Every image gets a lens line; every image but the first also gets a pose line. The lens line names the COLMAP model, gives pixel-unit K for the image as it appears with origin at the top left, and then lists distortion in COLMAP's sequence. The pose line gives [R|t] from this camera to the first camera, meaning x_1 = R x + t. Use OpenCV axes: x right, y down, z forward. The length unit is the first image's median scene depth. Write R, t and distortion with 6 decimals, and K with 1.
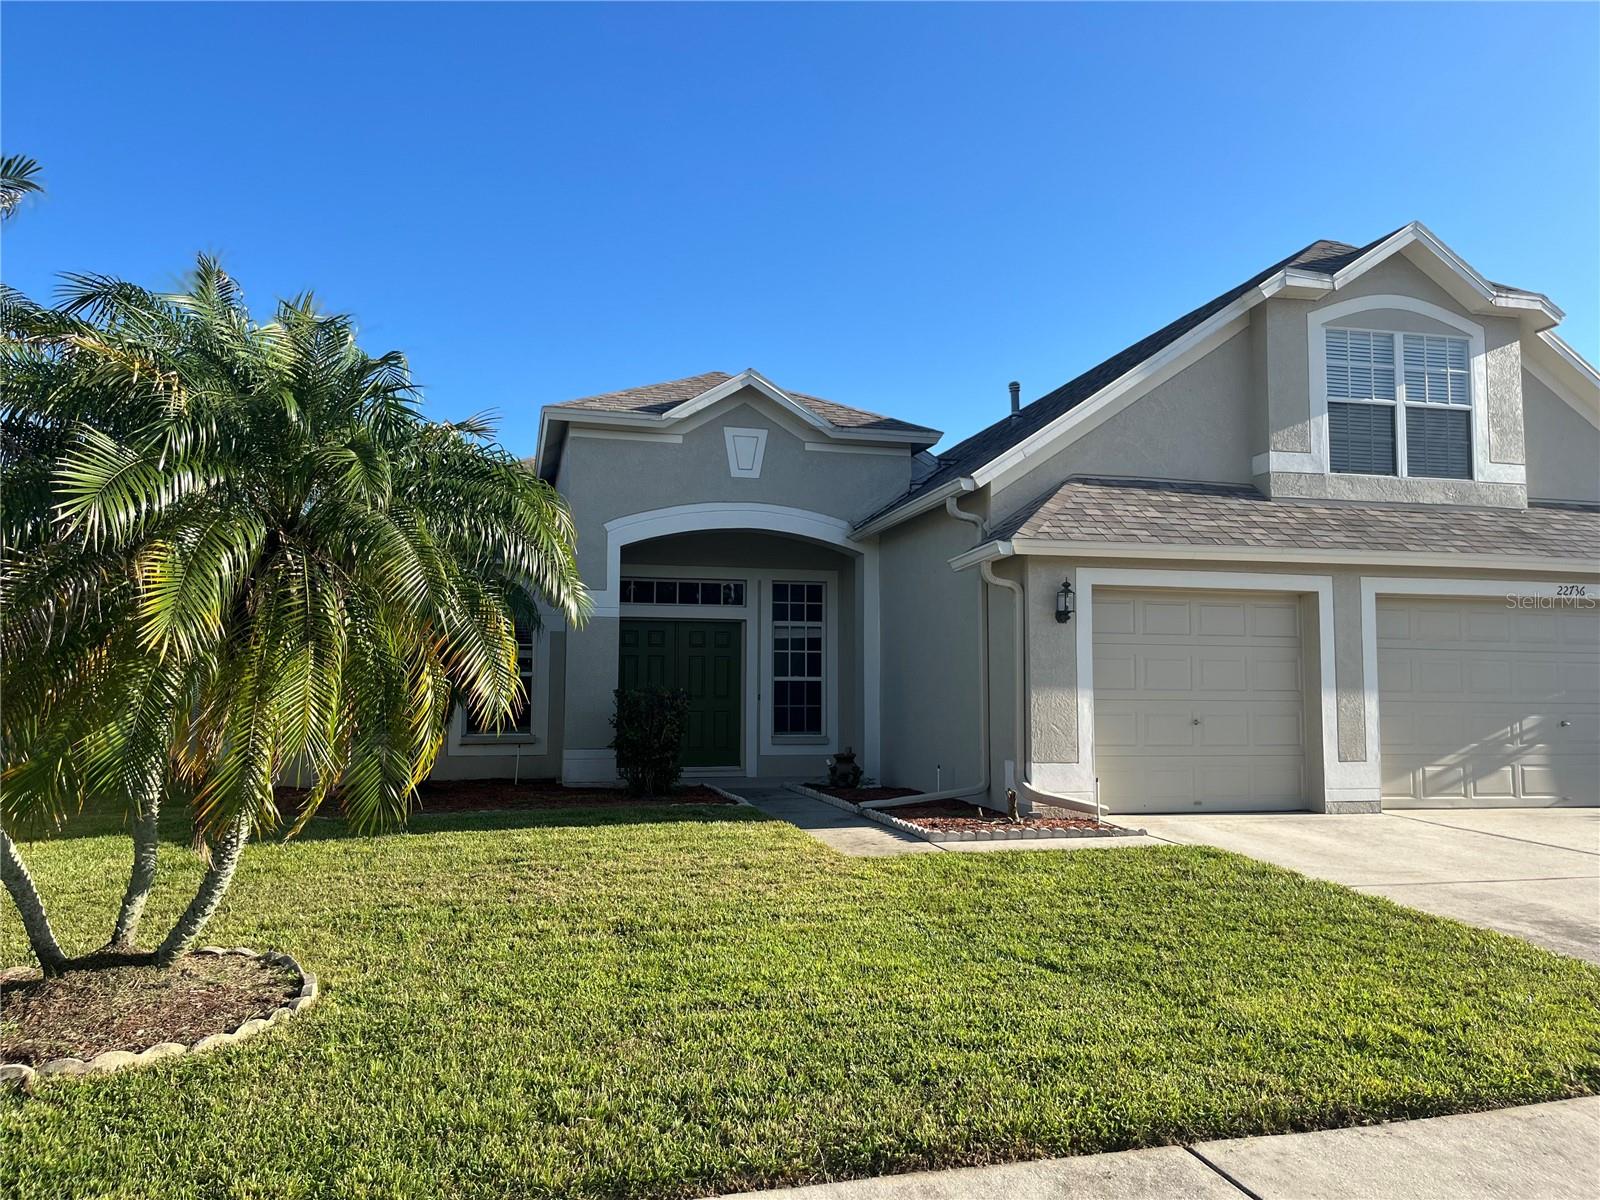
lens RADIAL K [[1242.4, 0, 800.0], [0, 1242.4, 600.0], [0, 0, 1]] dist [0.070954, -0.099169]
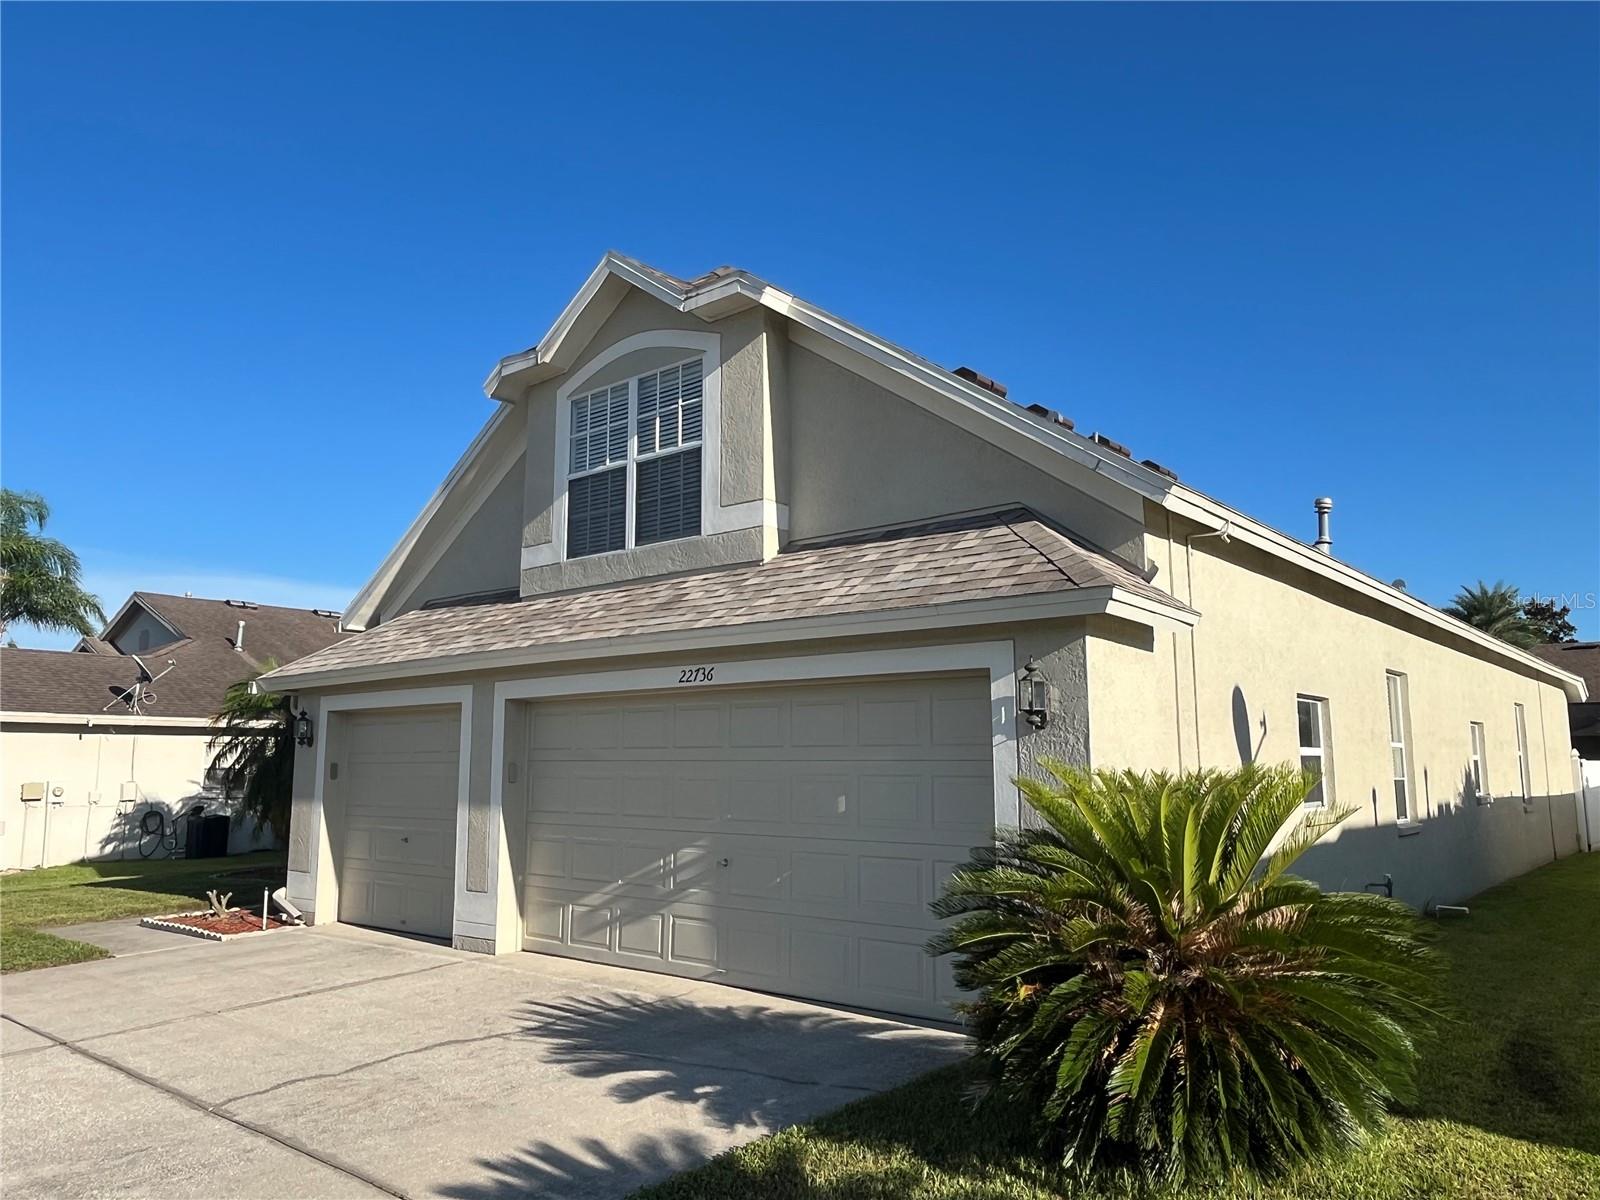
lens RADIAL K [[1129.9, 0, 800.0], [0, 1129.9, 600.0], [0, 0, 1]] dist [0.048618, 0.000524]
pose [[0.592439, -0.122039, -0.796318, 1.166721], [0.076771, 0.992513, -0.094992, 0.016153], [0.801949, -0.004857, 0.597373, 0.655977]]
